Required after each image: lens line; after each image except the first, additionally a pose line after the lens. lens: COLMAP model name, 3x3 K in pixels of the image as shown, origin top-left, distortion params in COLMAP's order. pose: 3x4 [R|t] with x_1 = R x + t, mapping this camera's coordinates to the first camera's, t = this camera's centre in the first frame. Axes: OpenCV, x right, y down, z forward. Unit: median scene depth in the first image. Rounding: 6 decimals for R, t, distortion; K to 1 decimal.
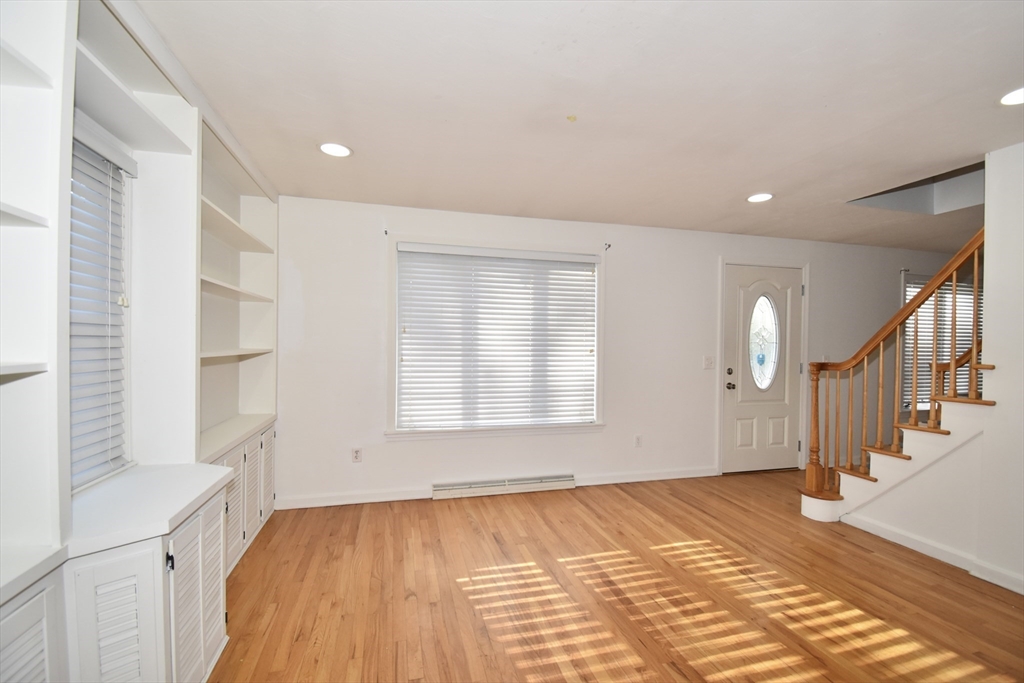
lens RADIAL K [[461.3, 0, 516.9], [0, 461.3, 341.3], [0, 0, 1]] dist [0.034435, -0.036884]
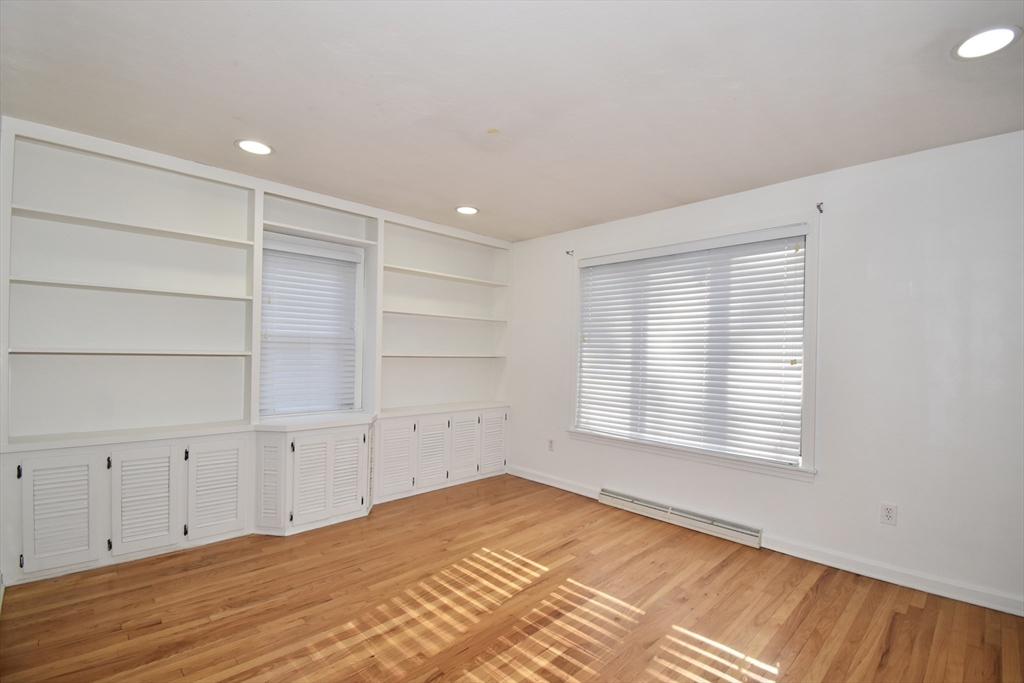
lens RADIAL K [[461.3, 0, 516.9], [0, 461.3, 341.3], [0, 0, 1]] dist [0.034435, -0.036884]
pose [[0.490211, -0.023029, -0.871300, 0.711635], [-0.008792, 0.999469, -0.031364, 0.019195], [0.871560, 0.023036, 0.489748, 0.363211]]
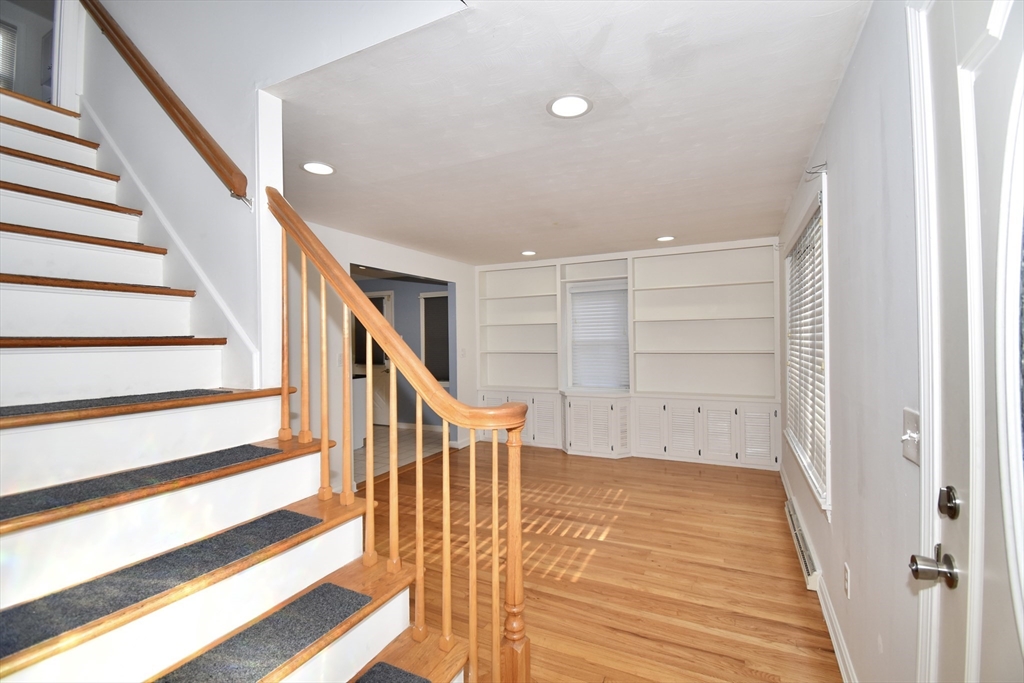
lens RADIAL K [[451.9, 0, 517.7], [0, 451.9, 342.8], [0, 0, 1]] dist [0.003568, -0.017668]
pose [[-0.662375, 0.004717, -0.749158, 1.007679], [0.004942, 0.999986, 0.001927, -0.019445], [0.749157, -0.002426, -0.662389, 1.347930]]
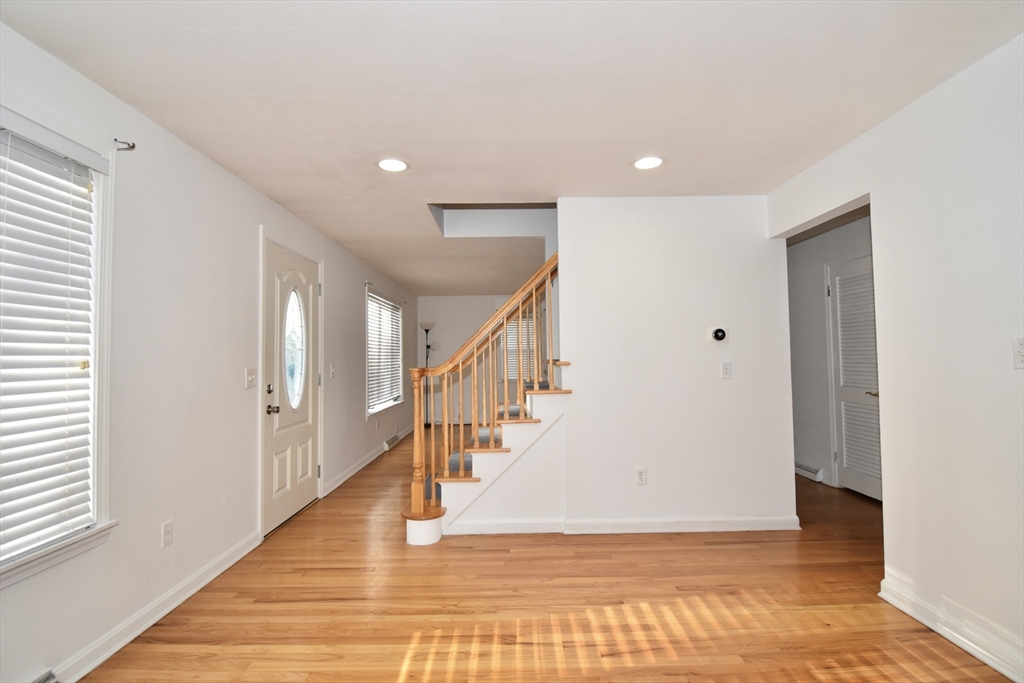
lens RADIAL K [[472.2, 0, 520.5], [0, 472.2, 337.5], [0, 0, 1]] dist [0.001502, -0.011574]
pose [[0.246360, 0.027895, 0.968777, -0.210446], [0.013381, 0.999393, -0.032179, 0.018667], [-0.969086, 0.020891, 0.245837, 0.612603]]
